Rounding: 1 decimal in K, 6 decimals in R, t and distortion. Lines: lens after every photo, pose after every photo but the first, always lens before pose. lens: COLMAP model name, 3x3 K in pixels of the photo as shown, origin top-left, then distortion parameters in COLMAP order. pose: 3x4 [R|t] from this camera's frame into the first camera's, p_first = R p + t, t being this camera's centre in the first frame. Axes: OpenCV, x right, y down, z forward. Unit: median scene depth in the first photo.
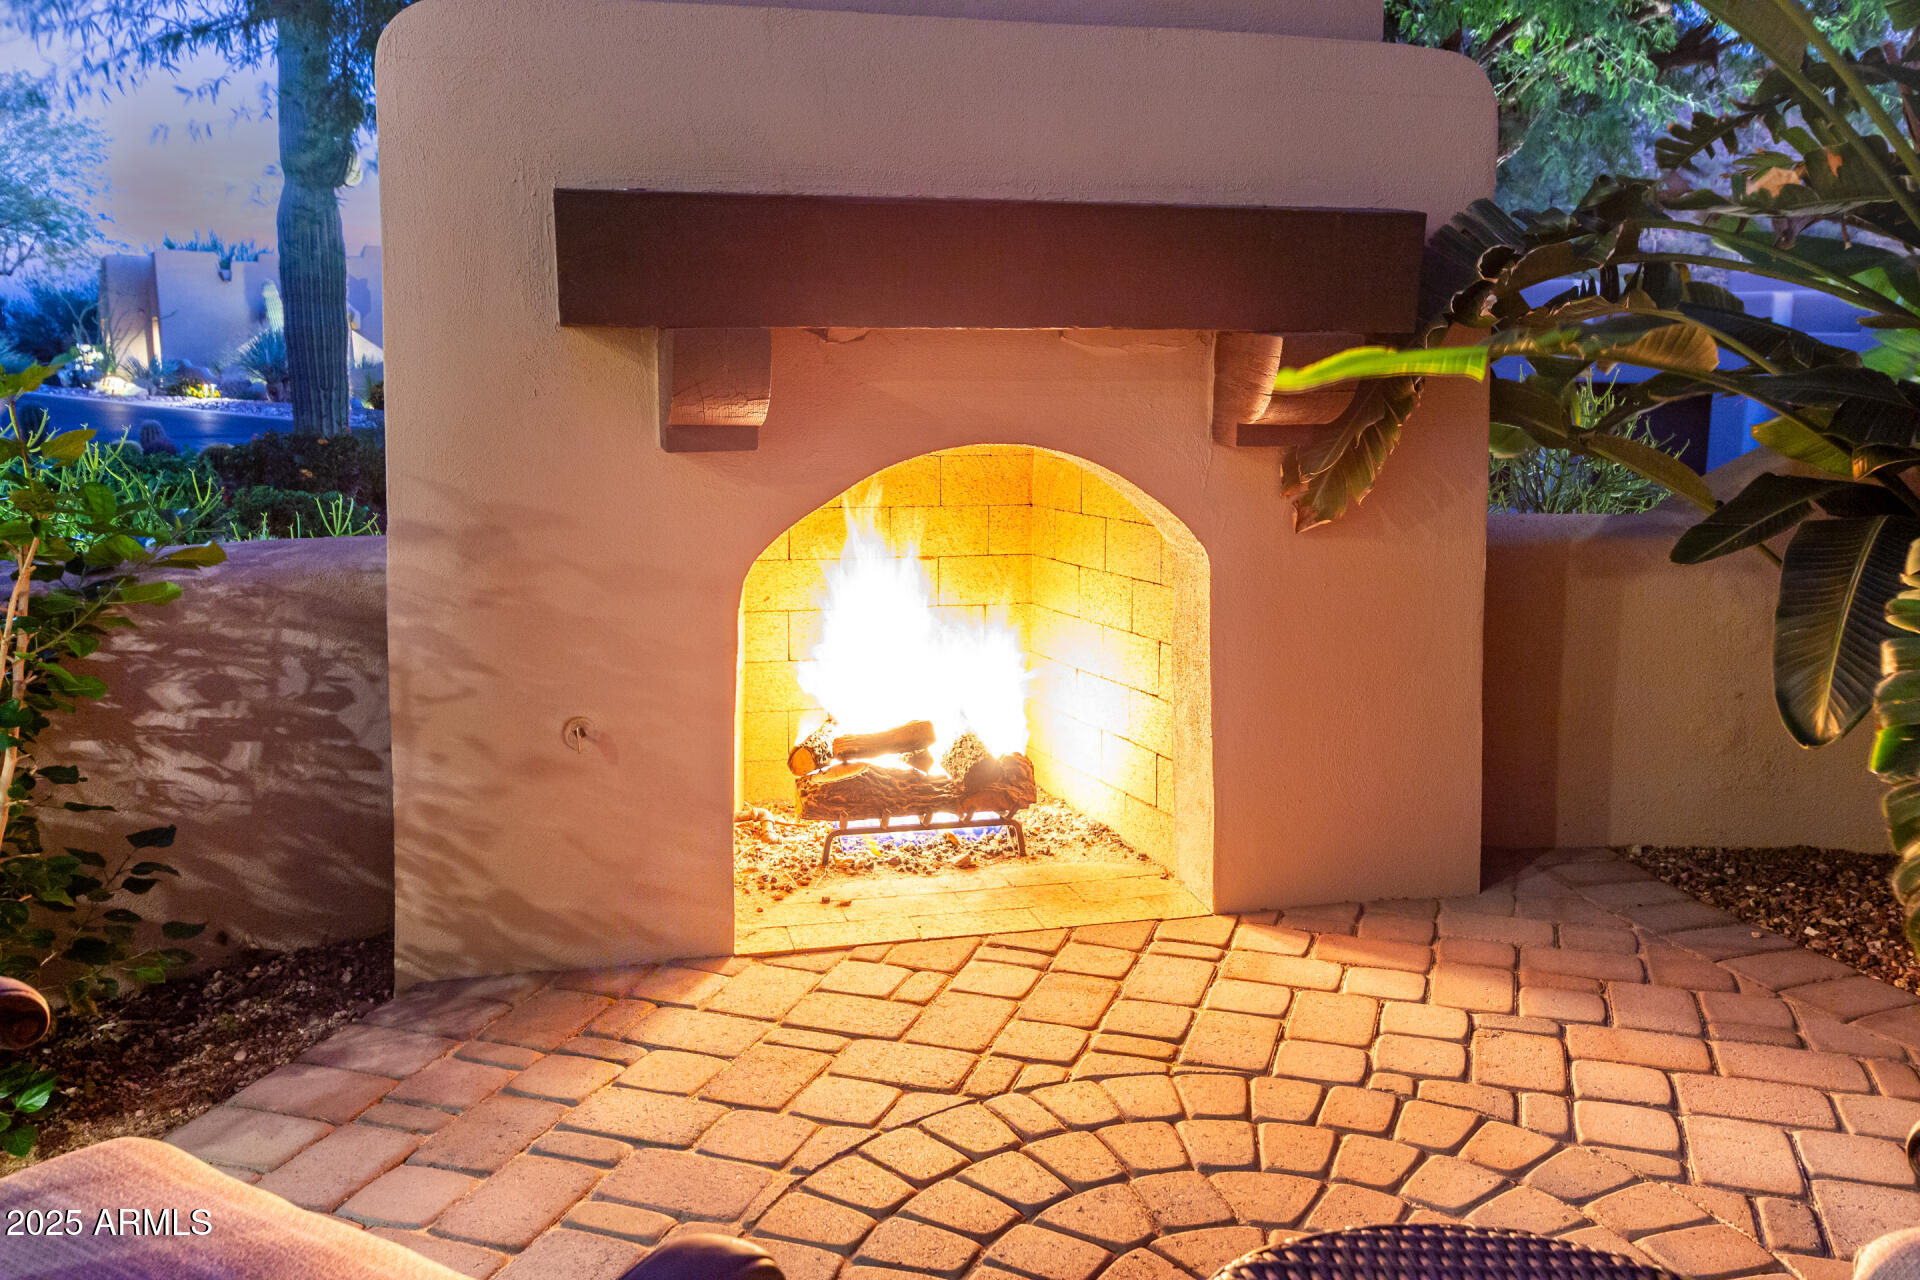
lens RADIAL K [[1574.1, 0, 959.9], [0, 1574.1, 638.7], [0, 0, 1]] dist [-0.000081, -0.000101]
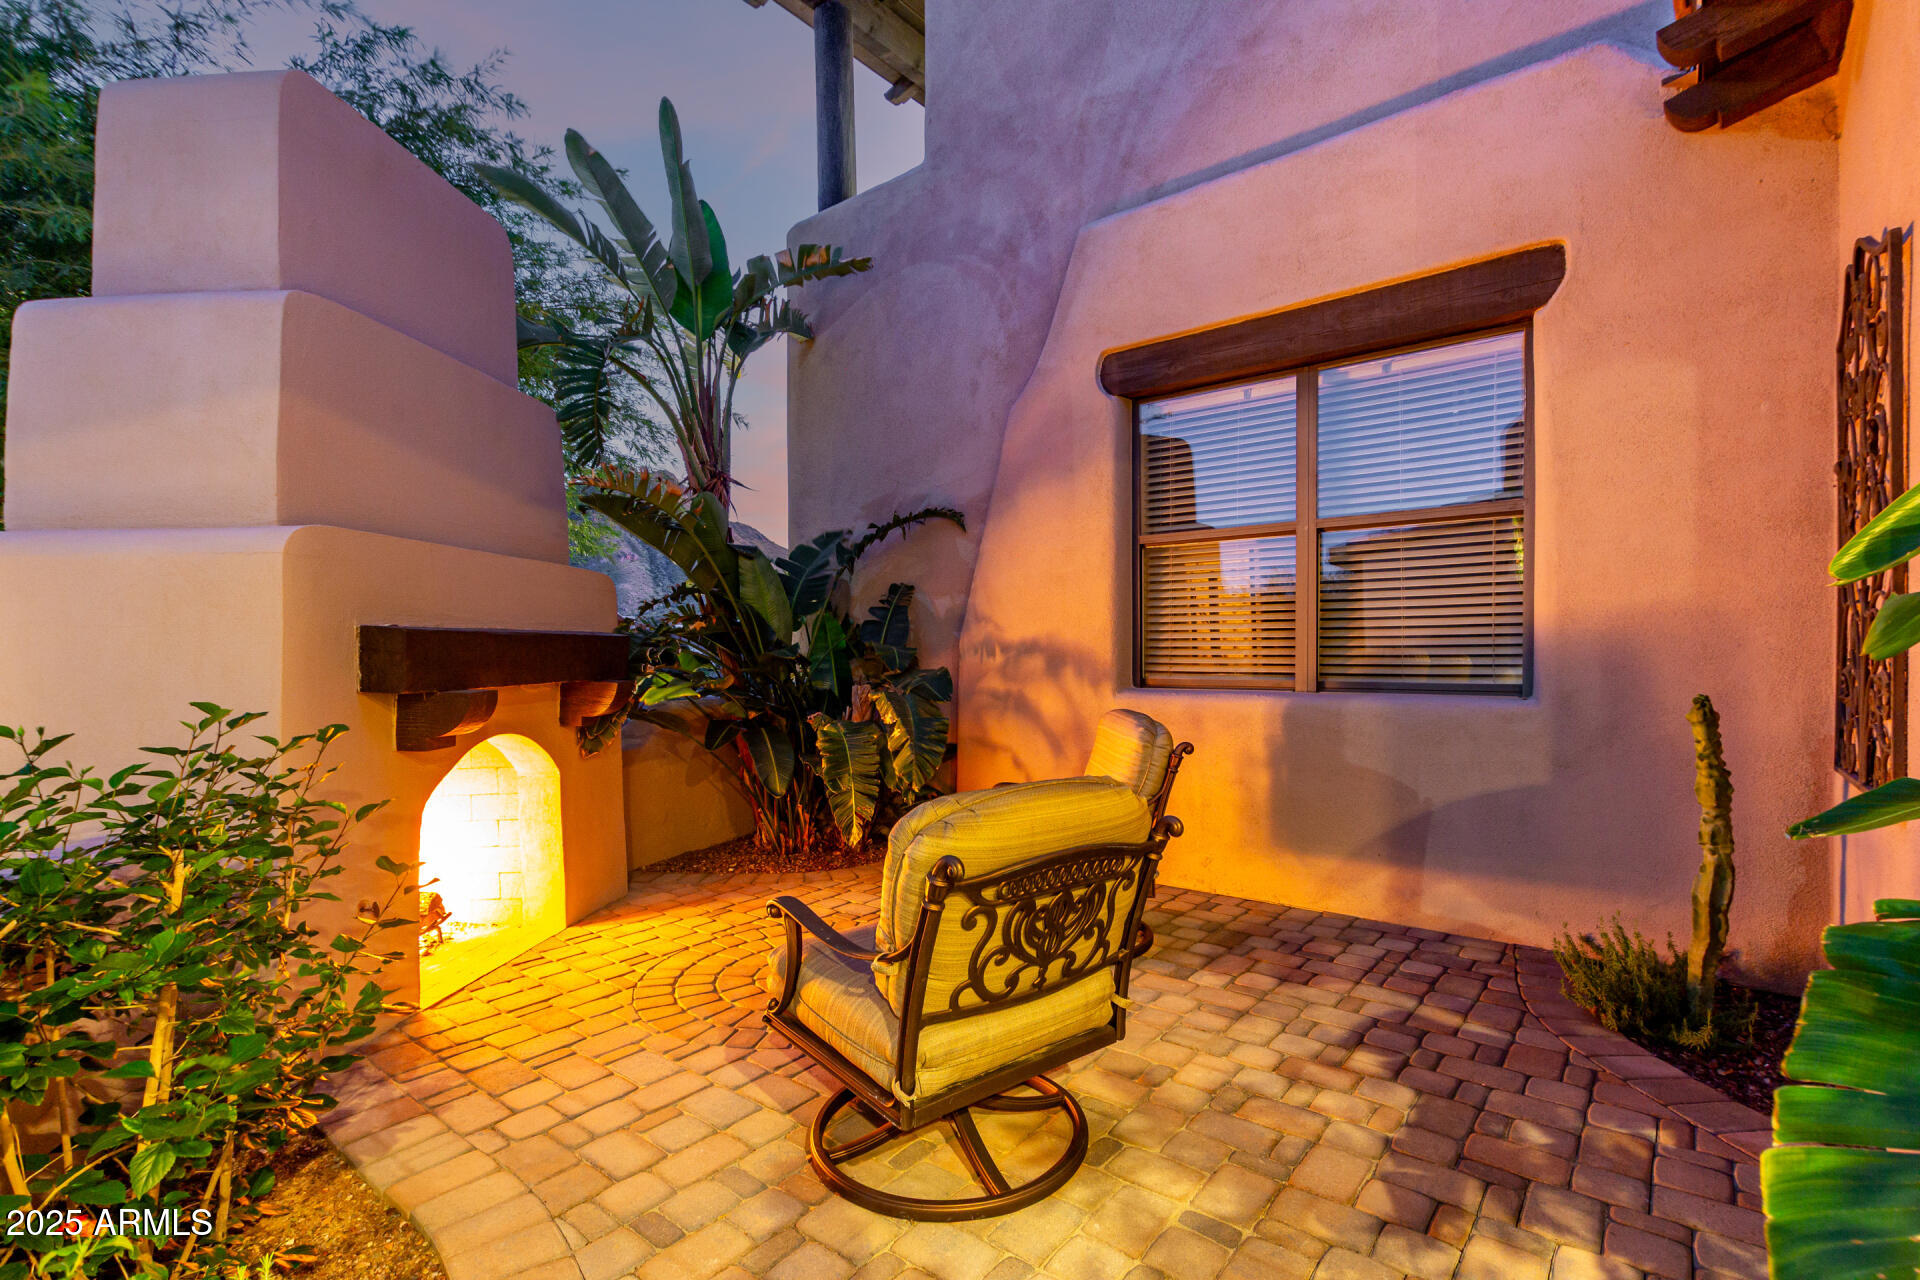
lens RADIAL K [[889.8, 0, 960.2], [0, 889.8, 642.6], [0, 0, 1]] dist [-0.000852, 0.000290]
pose [[0.344403, -0.000924, 0.938821, -1.034015], [0.173274, 0.982882, -0.062598, -0.065187], [-0.922693, 0.184232, 0.338668, -0.065042]]
